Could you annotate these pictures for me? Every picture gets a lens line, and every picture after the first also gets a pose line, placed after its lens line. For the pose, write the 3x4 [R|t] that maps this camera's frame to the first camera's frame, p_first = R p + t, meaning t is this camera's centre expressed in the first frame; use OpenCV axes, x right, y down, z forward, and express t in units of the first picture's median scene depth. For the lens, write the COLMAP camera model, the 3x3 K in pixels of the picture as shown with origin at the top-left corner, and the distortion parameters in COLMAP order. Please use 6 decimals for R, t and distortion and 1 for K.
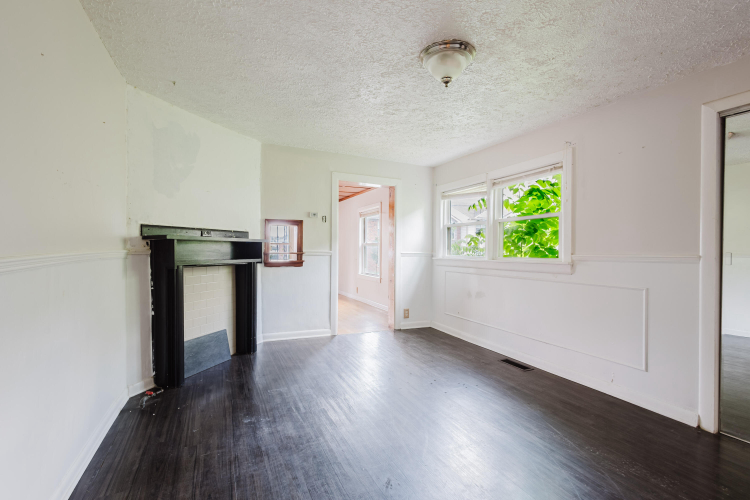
lens RADIAL K [[344.8, 0, 375.2], [0, 344.8, 250.9], [0, 0, 1]] dist [0.007603, -0.001035]
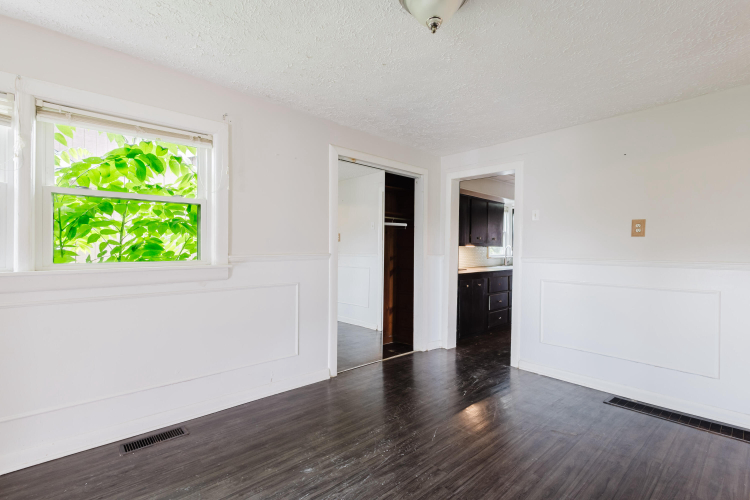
lens RADIAL K [[344.8, 0, 376.1], [0, 344.8, 253.5], [0, 0, 1]] dist [0.007603, -0.001035]
pose [[-0.285880, -0.019049, 0.958076, -0.268470], [-0.000078, 0.999803, 0.019856, -0.008197], [-0.958266, 0.005602, -0.285825, 0.762351]]
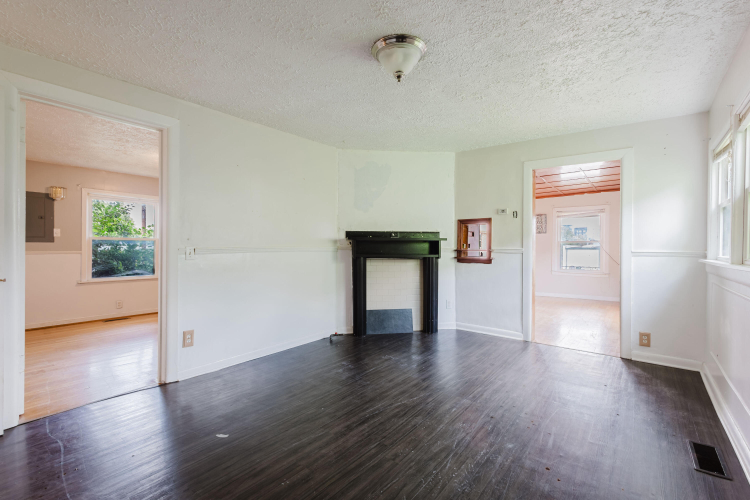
lens RADIAL K [[344.8, 0, 378.9], [0, 344.8, 247.7], [0, 0, 1]] dist [0.007603, -0.001035]
pose [[0.457485, -0.004448, -0.889206, 0.615254], [-0.006809, 0.999941, -0.008505, 0.010690], [0.889191, 0.009945, 0.457428, 0.284219]]
